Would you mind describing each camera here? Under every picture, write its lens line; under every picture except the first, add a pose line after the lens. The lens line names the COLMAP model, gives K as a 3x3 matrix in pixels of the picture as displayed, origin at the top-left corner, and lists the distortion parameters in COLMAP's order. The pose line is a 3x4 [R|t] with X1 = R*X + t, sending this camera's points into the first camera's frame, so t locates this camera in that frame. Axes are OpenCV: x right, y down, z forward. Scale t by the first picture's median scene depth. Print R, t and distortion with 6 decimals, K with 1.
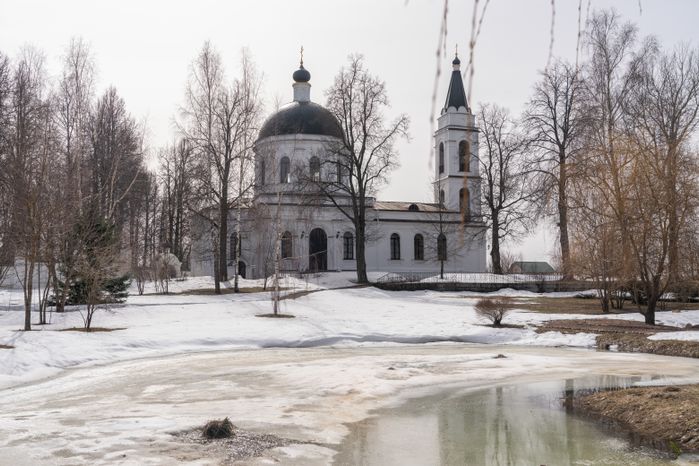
lens RADIAL K [[727.0, 0, 349.6], [0, 727.0, 231.7], [0, 0, 1]] dist [0.039188, 0.000000]
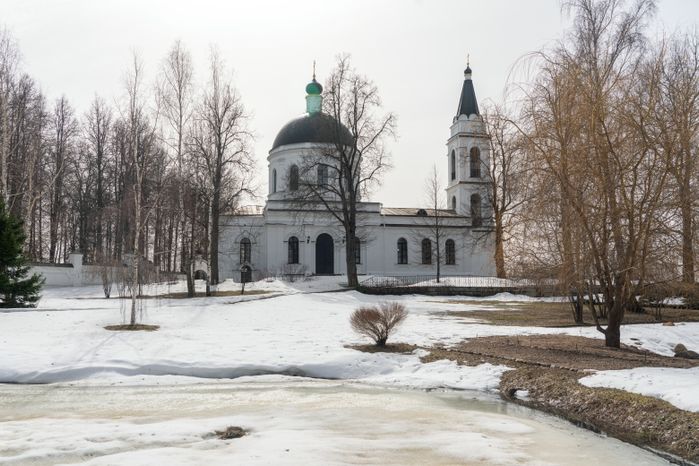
lens RADIAL K [[602.8, 0, 344.2], [0, 602.8, 245.8], [0, 0, 1]] dist [-0.003203, 0.022318]
pose [[0.992399, -0.006782, -0.122872, 0.102521], [0.006930, 0.999976, 0.000777, 0.013886], [0.122864, -0.001623, 0.992422, 0.184974]]
